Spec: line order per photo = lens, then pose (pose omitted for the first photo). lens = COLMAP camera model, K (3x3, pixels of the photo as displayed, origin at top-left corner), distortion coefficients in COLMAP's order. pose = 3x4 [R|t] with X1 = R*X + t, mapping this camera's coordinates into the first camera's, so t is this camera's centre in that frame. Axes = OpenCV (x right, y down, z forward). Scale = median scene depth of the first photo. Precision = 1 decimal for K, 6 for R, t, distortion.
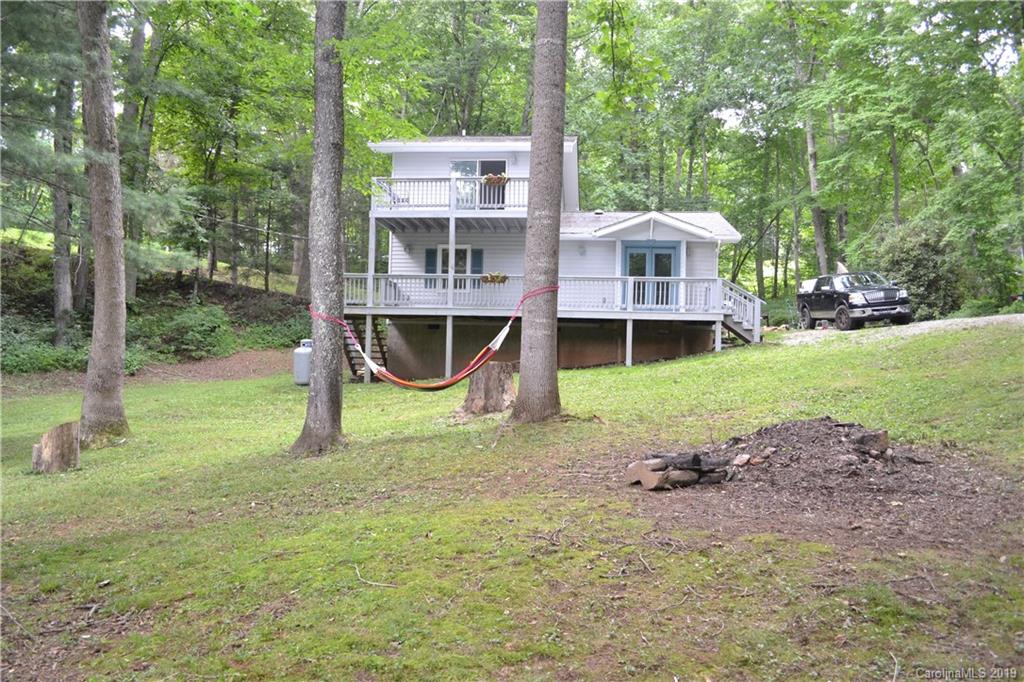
lens RADIAL K [[815.5, 0, 499.7], [0, 815.5, 341.0], [0, 0, 1]] dist [-0.071096, -0.004238]
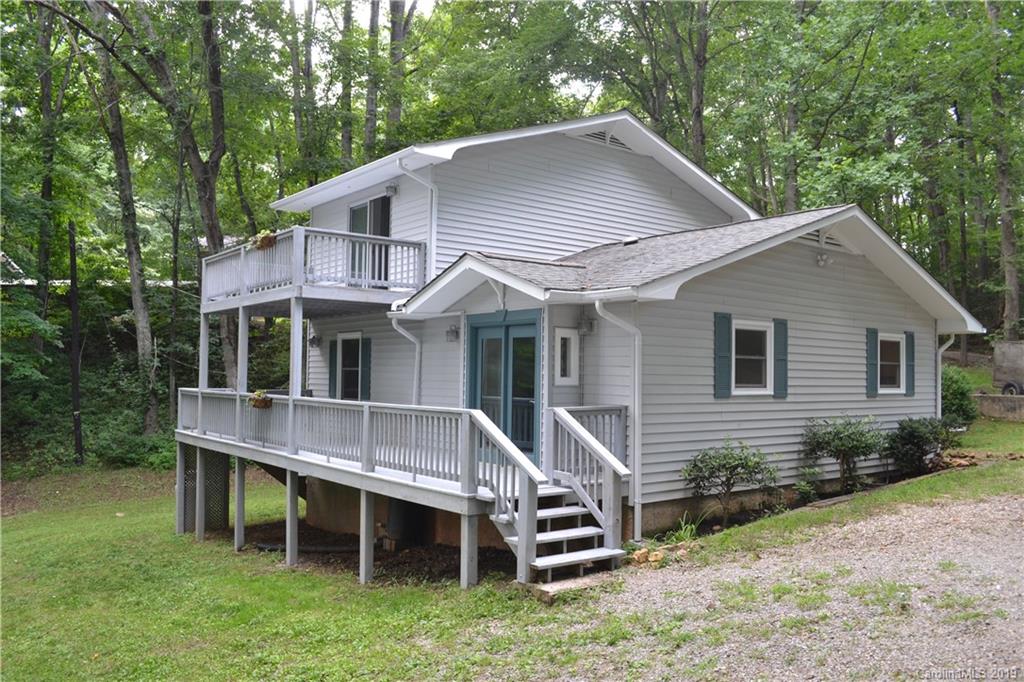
lens RADIAL K [[815.5, 0, 510.3], [0, 815.5, 336.4], [0, 0, 1]] dist [-0.071096, -0.004238]
pose [[0.707714, -0.053786, -0.704449, 0.535549], [0.035719, 0.998547, -0.040357, -0.089966], [0.705596, 0.003399, 0.708606, 0.664925]]
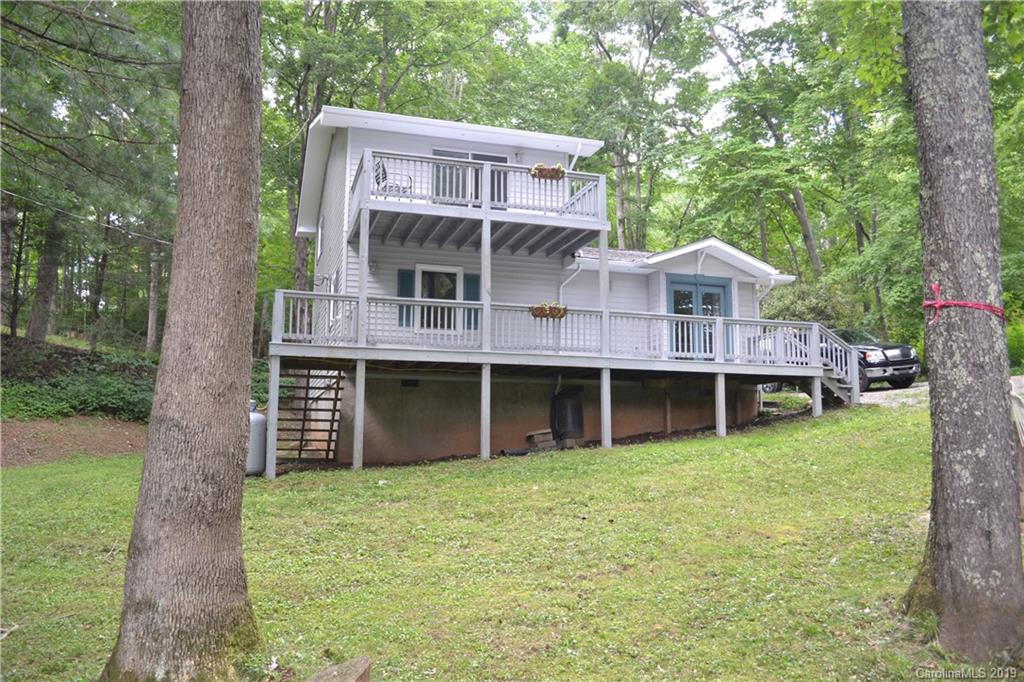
lens RADIAL K [[815.5, 0, 504.4], [0, 815.5, 345.6], [0, 0, 1]] dist [-0.071096, -0.004238]
pose [[0.913929, 0.031810, 0.404625, -0.303905], [0.003257, 0.996317, -0.085682, 0.010564], [-0.405860, 0.079626, 0.910460, 0.370349]]
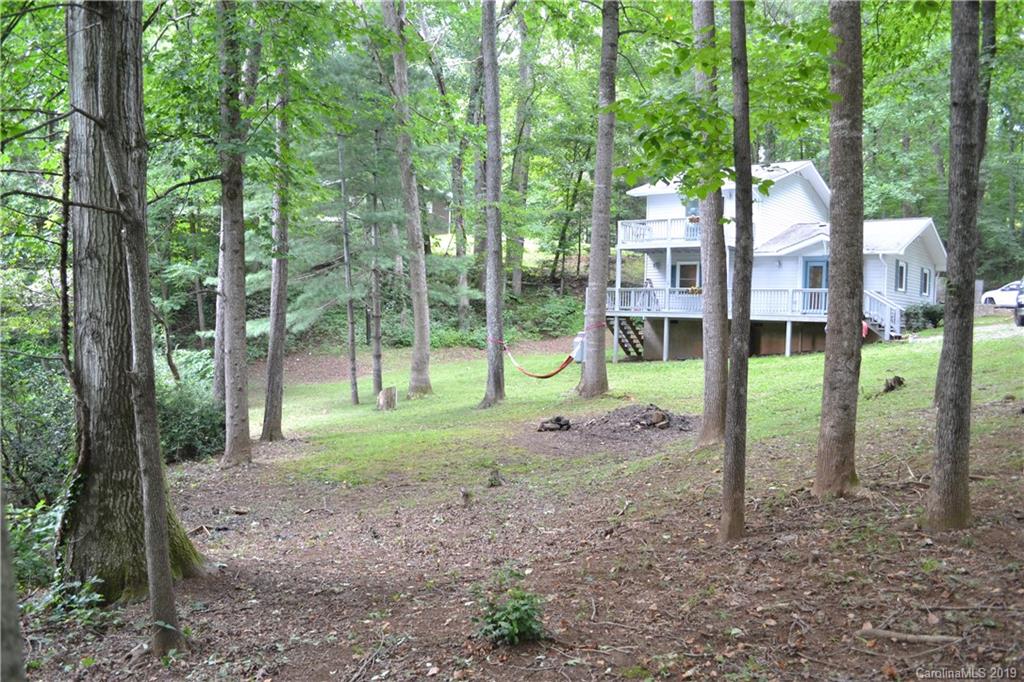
lens RADIAL K [[815.5, 0, 506.3], [0, 815.5, 341.3], [0, 0, 1]] dist [-0.071096, -0.004238]
pose [[0.844305, 0.015023, -0.535652, 0.443930], [0.015417, 0.998512, 0.052306, -0.064809], [0.535641, -0.052420, 0.842817, -0.332671]]
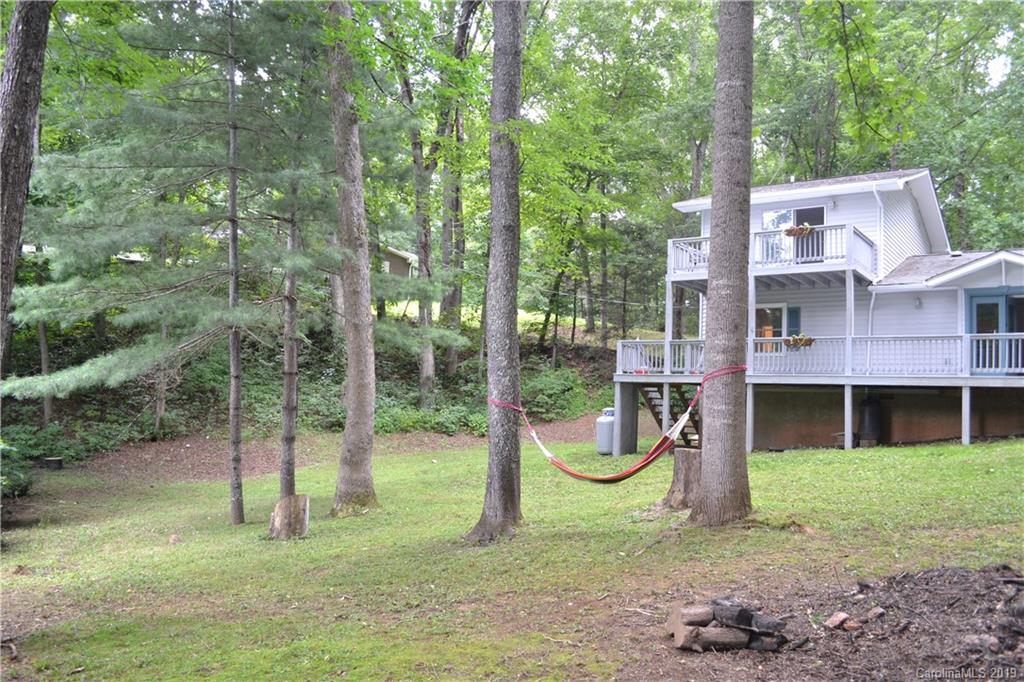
lens RADIAL K [[815.5, 0, 504.6], [0, 815.5, 343.5], [0, 0, 1]] dist [-0.071096, -0.004238]
pose [[0.870868, -0.030227, -0.490587, 0.139284], [0.000969, 0.998211, -0.059784, -0.020982], [0.491517, 0.051588, 0.869339, 0.073067]]
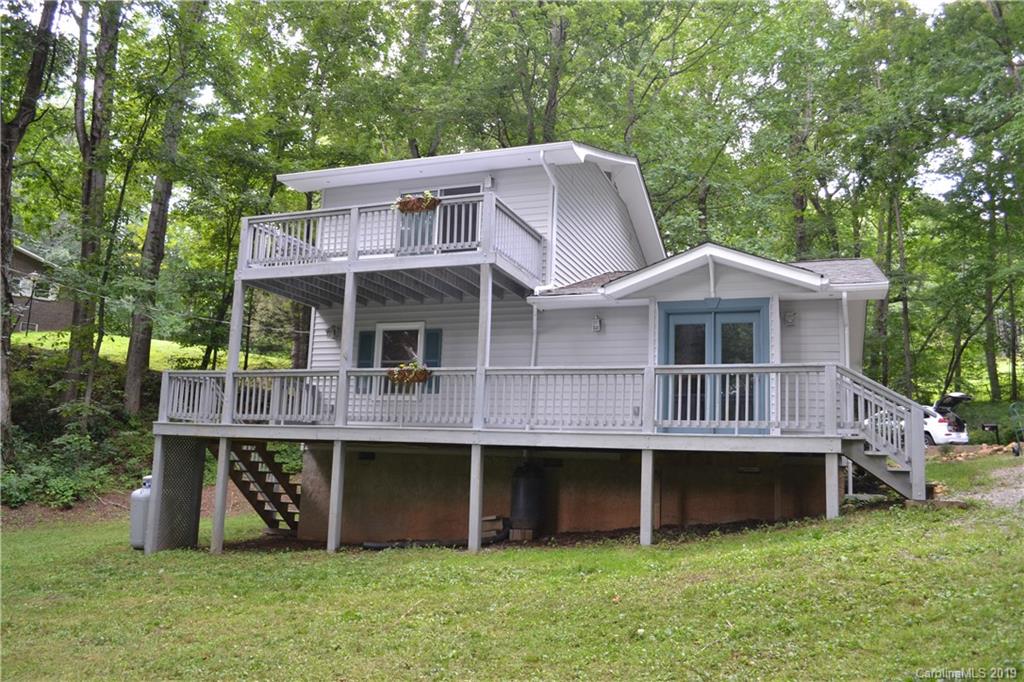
lens RADIAL K [[815.5, 0, 498.0], [0, 815.5, 344.3], [0, 0, 1]] dist [-0.071096, -0.004238]
pose [[0.965849, -0.028118, -0.257576, 0.188171], [-0.004833, 0.991966, -0.126411, -0.025422], [0.259061, 0.123339, 0.957954, 0.452758]]
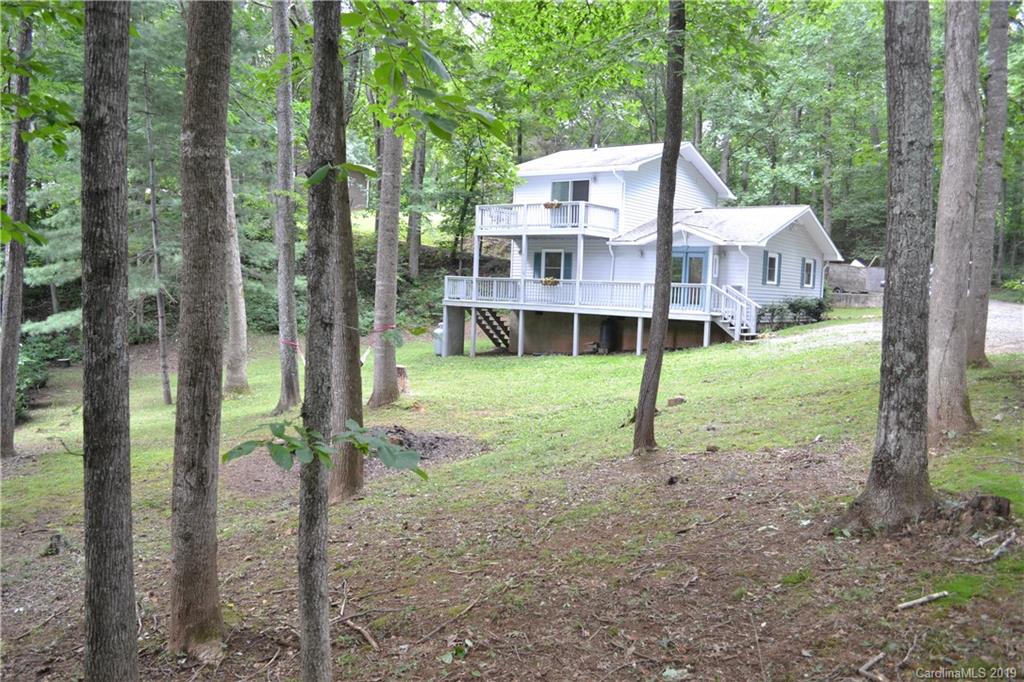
lens RADIAL K [[815.5, 0, 502.9], [0, 815.5, 340.9], [0, 0, 1]] dist [-0.071096, -0.004238]
pose [[0.857598, 0.039626, -0.512792, 0.571802], [0.006468, 0.996118, 0.087791, -0.093328], [0.514280, -0.078606, 0.854012, -0.149454]]
